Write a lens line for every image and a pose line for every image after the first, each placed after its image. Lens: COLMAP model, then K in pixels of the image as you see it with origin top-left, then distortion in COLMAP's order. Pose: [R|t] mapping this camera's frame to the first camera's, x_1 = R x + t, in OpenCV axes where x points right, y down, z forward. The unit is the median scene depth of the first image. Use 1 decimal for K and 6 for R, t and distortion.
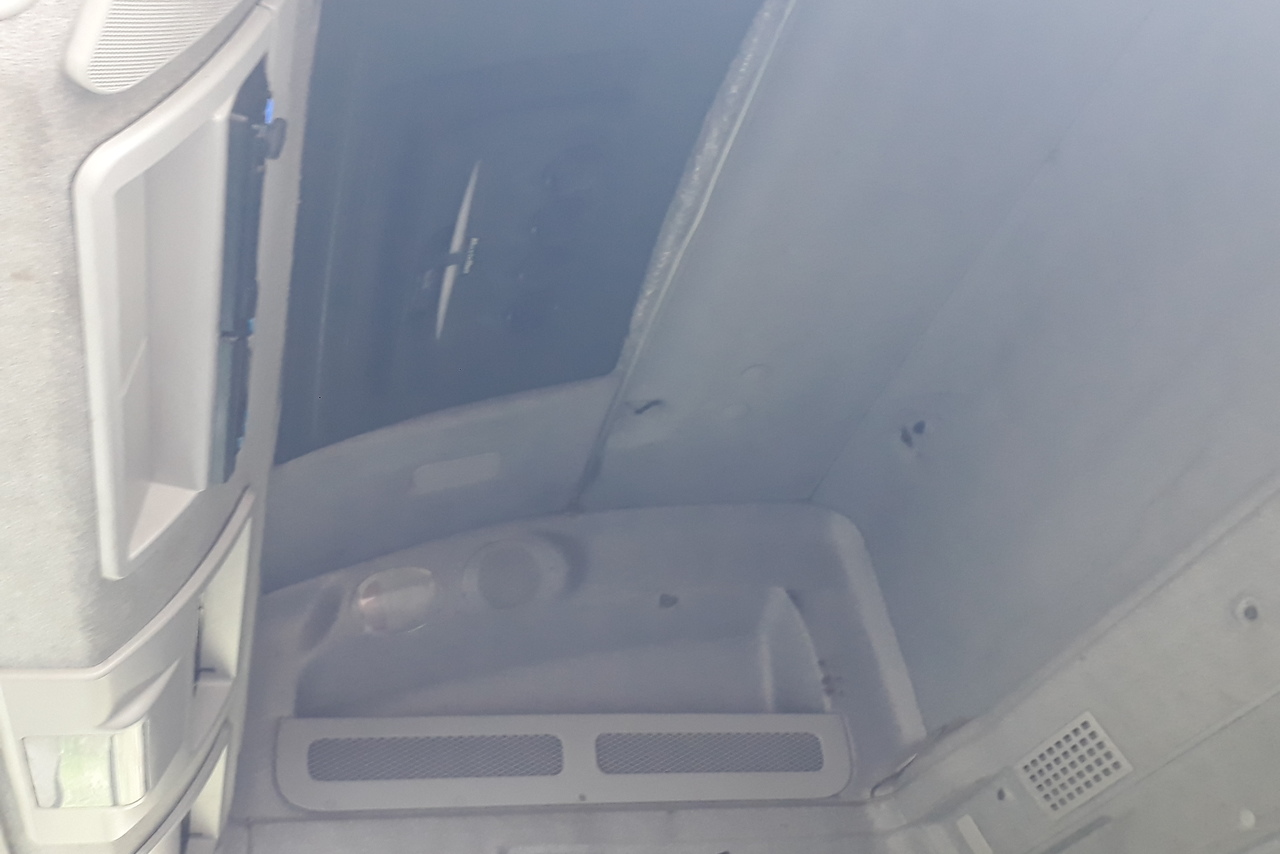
lens RADIAL K [[1351.3, 0, 623.9], [0, 1351.3, 433.1], [0, 0, 1]] dist [0.224717, -0.679403]
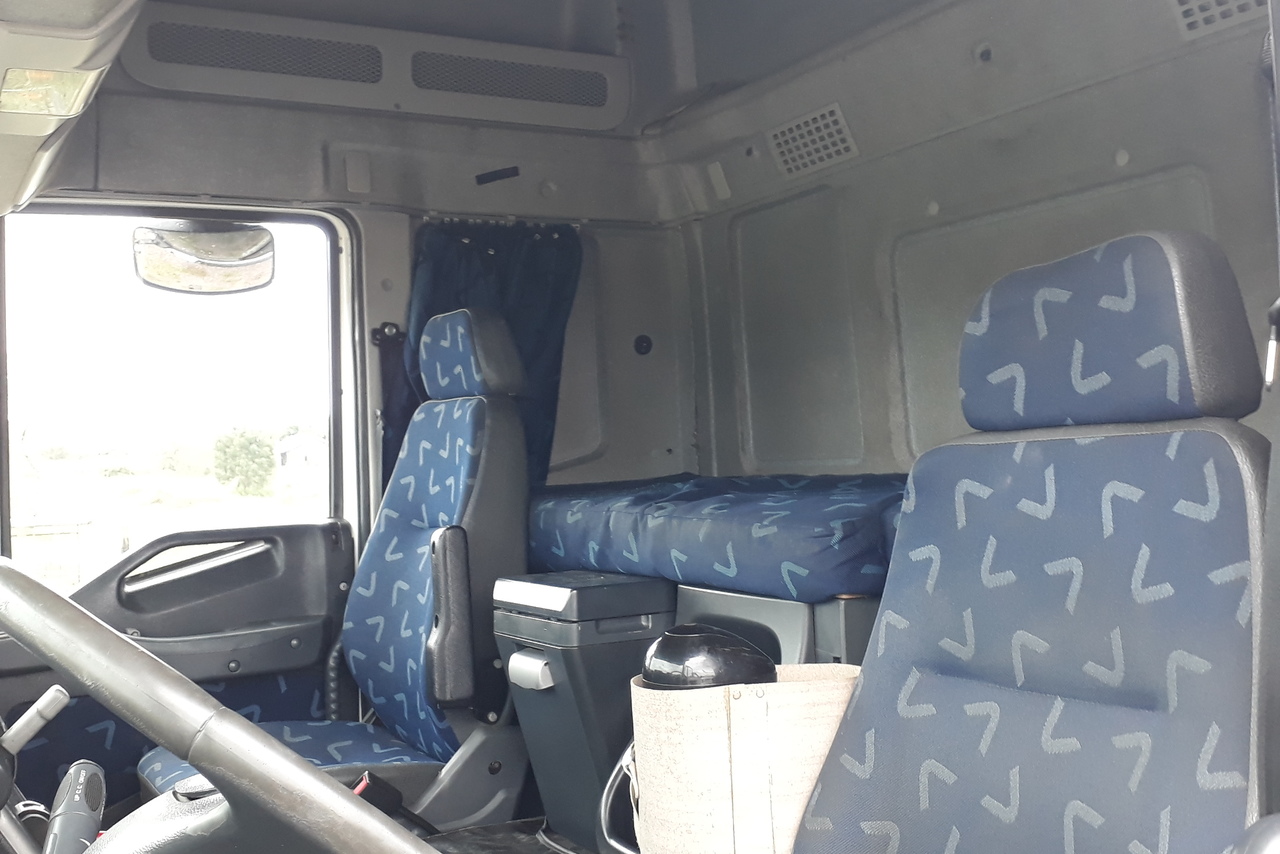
lens RADIAL K [[1351.3, 0, 623.9], [0, 1351.3, 433.1], [0, 0, 1]] dist [0.224717, -0.679403]
pose [[0.972157, 0.077203, 0.221246, -0.078968], [-0.179410, 0.852586, 0.490825, -0.094273], [-0.150738, -0.516853, 0.842699, -0.124640]]
